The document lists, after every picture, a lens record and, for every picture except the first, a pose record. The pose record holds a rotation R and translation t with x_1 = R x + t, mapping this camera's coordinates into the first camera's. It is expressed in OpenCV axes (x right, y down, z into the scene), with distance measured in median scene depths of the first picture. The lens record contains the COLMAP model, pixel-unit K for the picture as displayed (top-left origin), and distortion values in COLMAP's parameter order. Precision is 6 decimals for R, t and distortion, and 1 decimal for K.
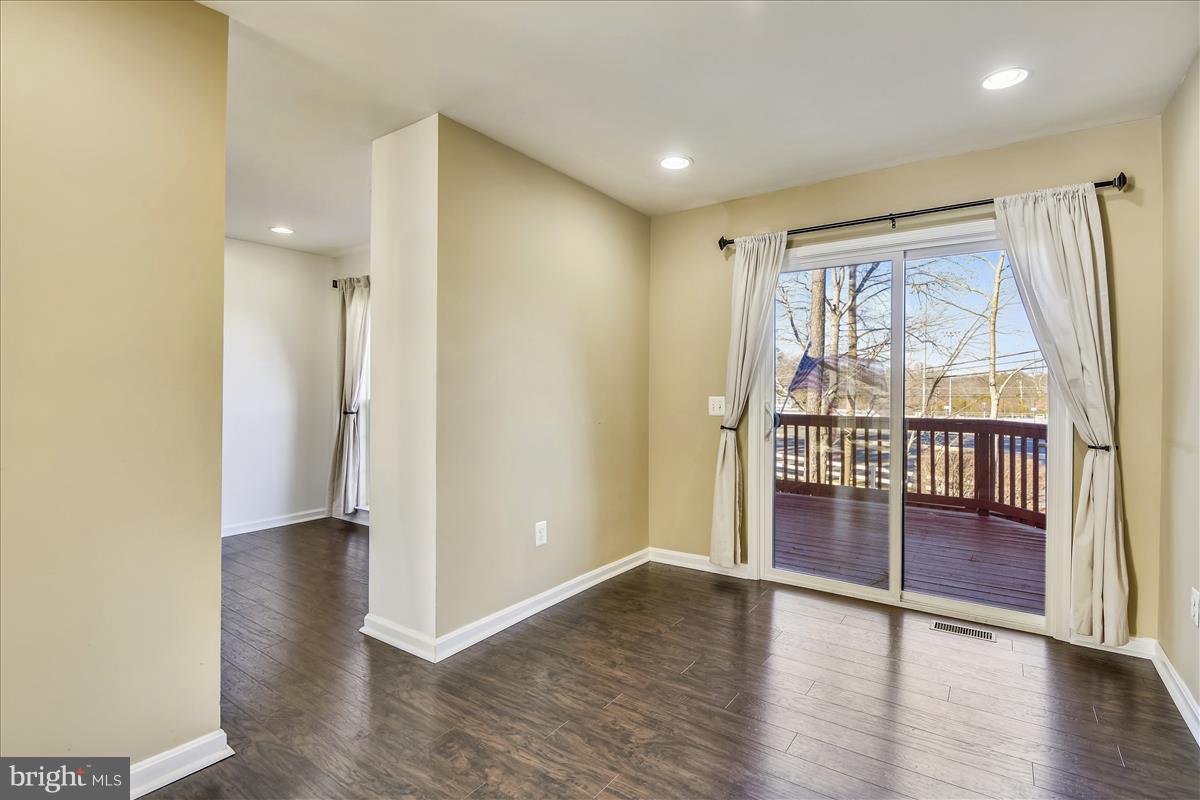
lens RADIAL K [[563.4, 0, 604.7], [0, 563.4, 397.8], [0, 0, 1]] dist [-0.024614, -0.000608]
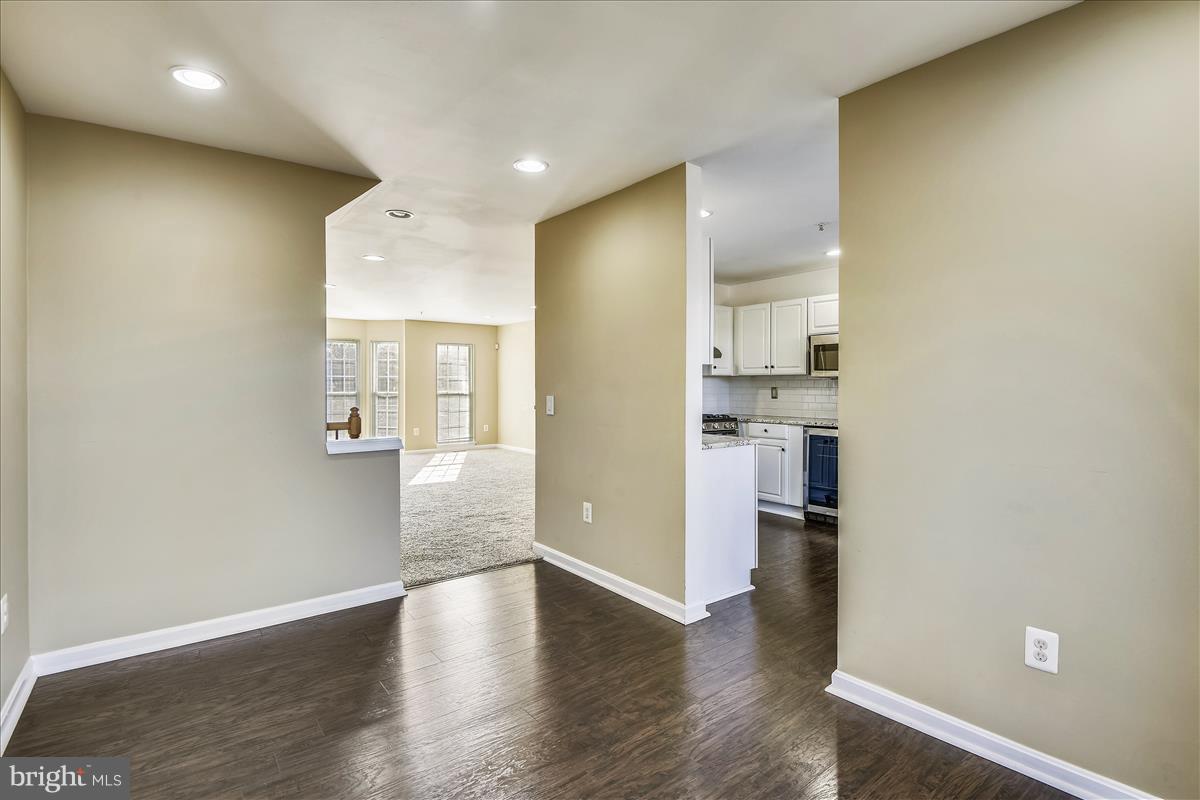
lens RADIAL K [[563.4, 0, 604.7], [0, 563.4, 397.8], [0, 0, 1]] dist [-0.024614, -0.000608]
pose [[-0.281312, 0.007993, -0.959583, 0.928484], [-0.015907, 0.999789, 0.012991, -0.029666], [0.959485, 0.018918, -0.281125, 1.209195]]
